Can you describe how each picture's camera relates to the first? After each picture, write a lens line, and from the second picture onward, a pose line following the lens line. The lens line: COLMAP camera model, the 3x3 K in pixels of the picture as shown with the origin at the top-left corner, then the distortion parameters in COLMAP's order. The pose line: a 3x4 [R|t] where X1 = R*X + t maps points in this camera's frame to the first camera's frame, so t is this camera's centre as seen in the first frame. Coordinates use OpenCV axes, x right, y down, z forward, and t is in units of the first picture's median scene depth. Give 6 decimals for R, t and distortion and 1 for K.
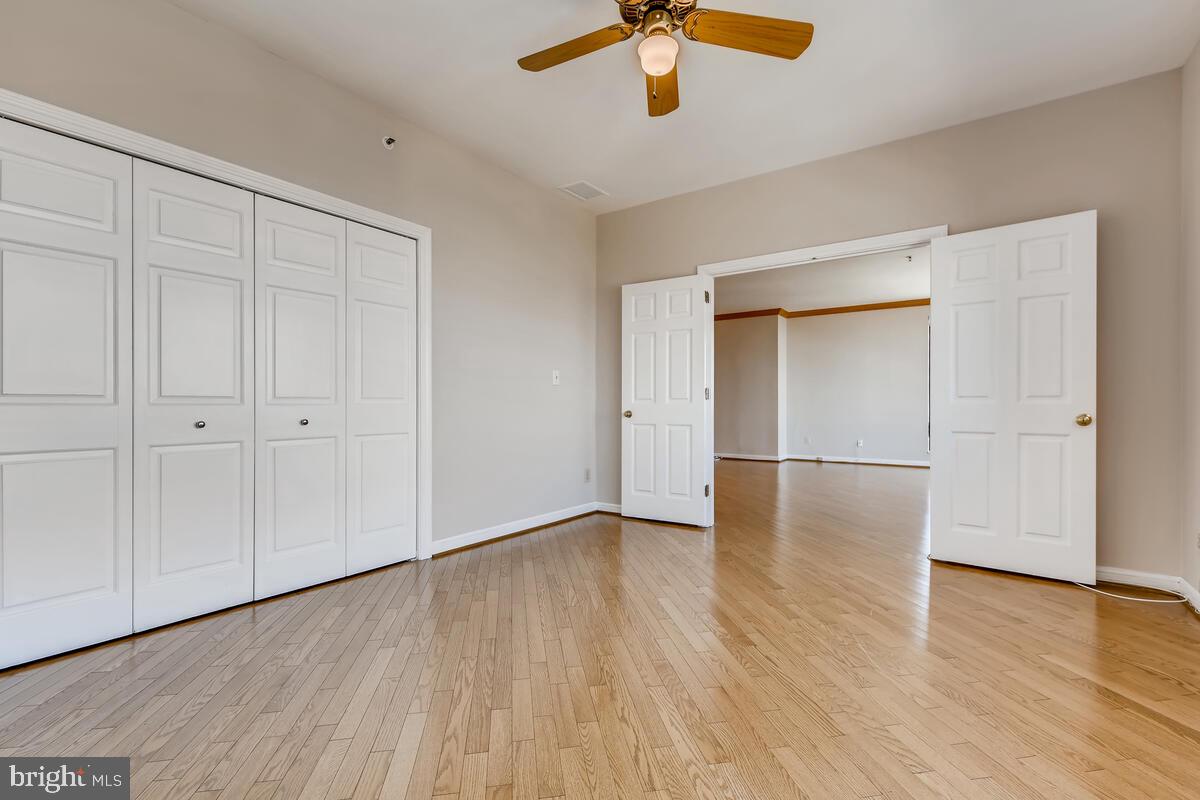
lens RADIAL K [[530.2, 0, 606.1], [0, 530.2, 406.9], [0, 0, 1]] dist [0.010729, -0.000482]
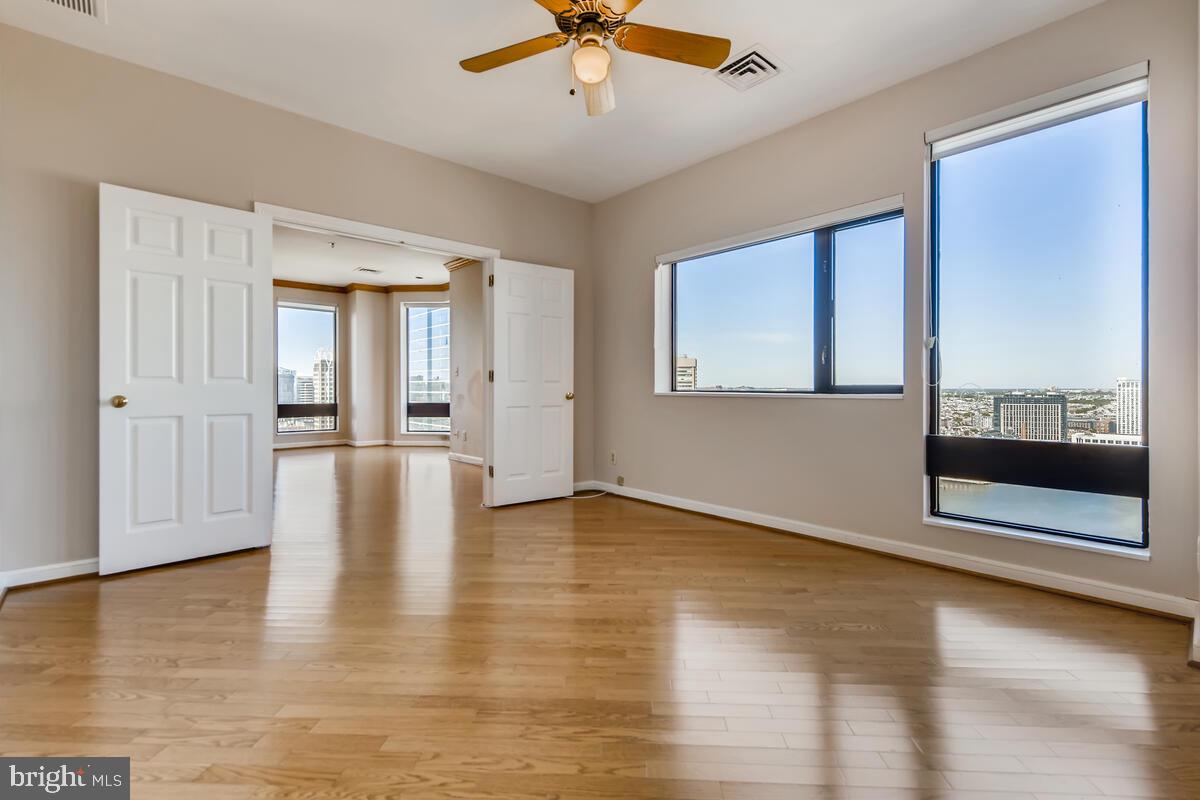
lens RADIAL K [[530.2, 0, 610.4], [0, 530.2, 390.1], [0, 0, 1]] dist [0.010729, -0.000482]
pose [[0.227753, -0.004805, 0.973707, -0.587777], [0.001379, 0.999988, 0.004612, -0.002031], [-0.973718, 0.000293, 0.227757, 0.443416]]
